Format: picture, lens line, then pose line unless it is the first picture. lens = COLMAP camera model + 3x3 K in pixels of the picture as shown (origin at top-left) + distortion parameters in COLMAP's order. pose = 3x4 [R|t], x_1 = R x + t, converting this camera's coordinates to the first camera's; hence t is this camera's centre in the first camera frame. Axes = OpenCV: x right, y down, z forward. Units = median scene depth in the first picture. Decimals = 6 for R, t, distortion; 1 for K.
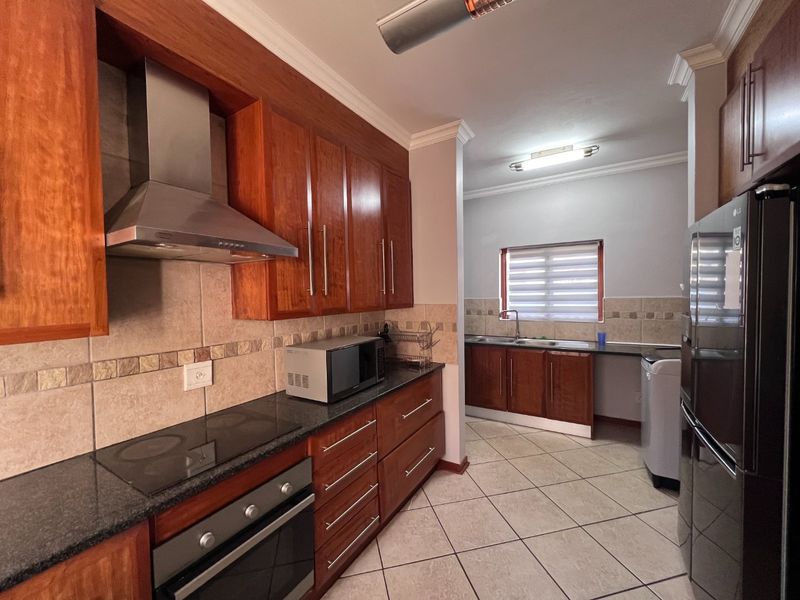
lens RADIAL K [[318.8, 0, 400.0], [0, 318.8, 300.0], [0, 0, 1]] dist [-0.001707, 0.000028]
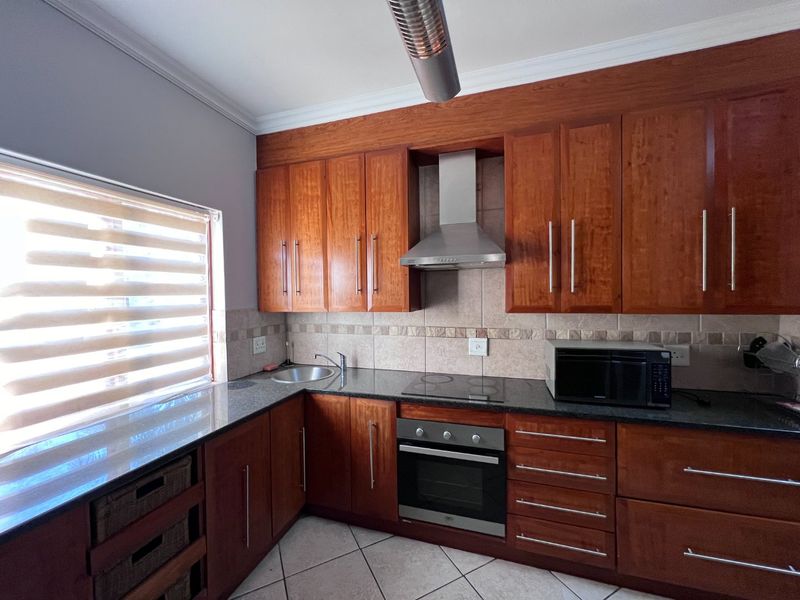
lens RADIAL K [[318.8, 0, 400.0], [0, 318.8, 300.0], [0, 0, 1]] dist [-0.001707, 0.000028]
pose [[0.238668, 0.032633, -0.970553, 0.681498], [-0.010655, 0.999463, 0.030984, -0.018246], [0.971043, 0.002946, 0.238888, 0.304119]]
